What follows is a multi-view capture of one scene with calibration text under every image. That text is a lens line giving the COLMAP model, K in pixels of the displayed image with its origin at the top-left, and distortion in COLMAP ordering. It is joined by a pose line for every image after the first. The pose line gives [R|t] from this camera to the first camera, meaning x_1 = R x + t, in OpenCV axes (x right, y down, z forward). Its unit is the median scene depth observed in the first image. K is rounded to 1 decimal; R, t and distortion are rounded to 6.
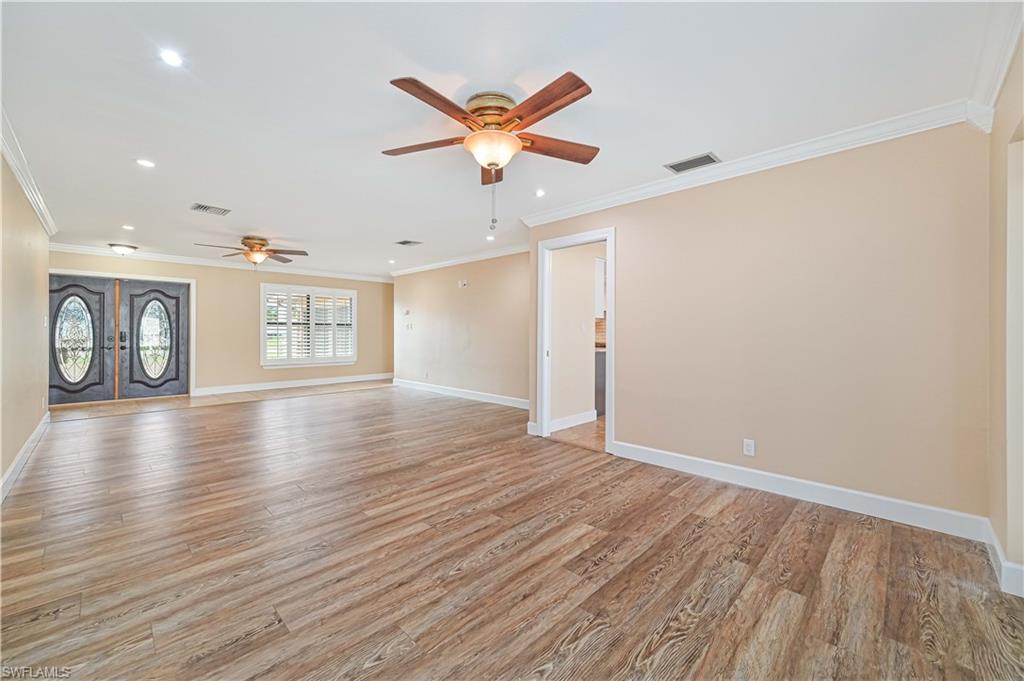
lens RADIAL K [[406.2, 0, 509.8], [0, 406.2, 331.5], [0, 0, 1]] dist [-0.001705, -0.000581]
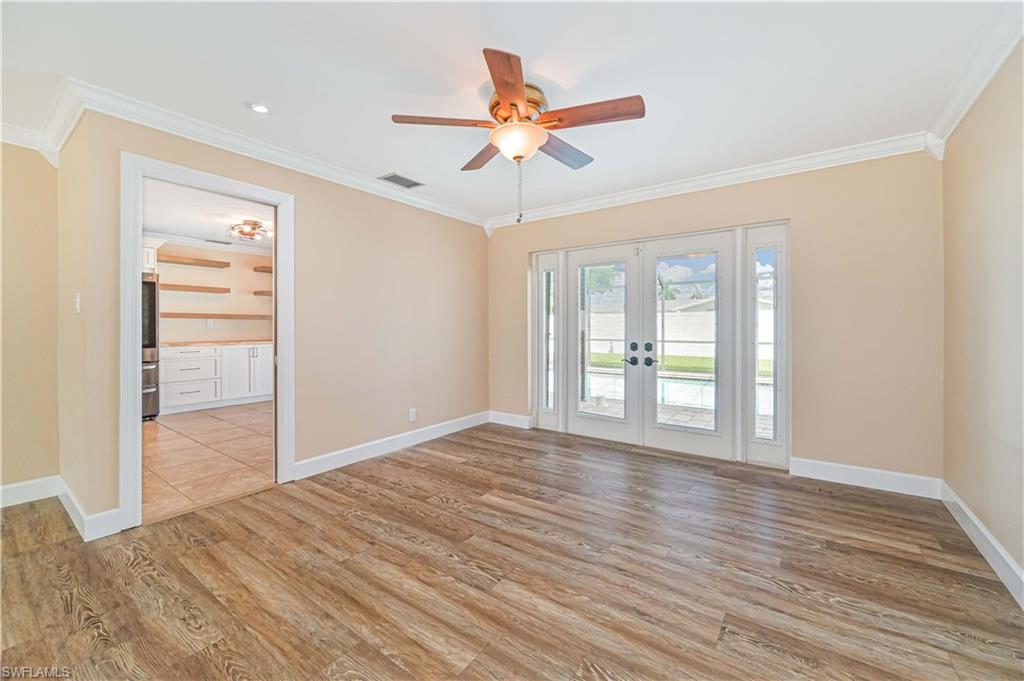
lens RADIAL K [[406.2, 0, 518.5], [0, 406.2, 335.2], [0, 0, 1]] dist [-0.001705, -0.000581]
pose [[-0.161286, -0.019749, 0.986710, -0.880325], [0.001305, 0.999795, 0.020225, 0.000099], [-0.986907, 0.004549, -0.161227, 1.009474]]
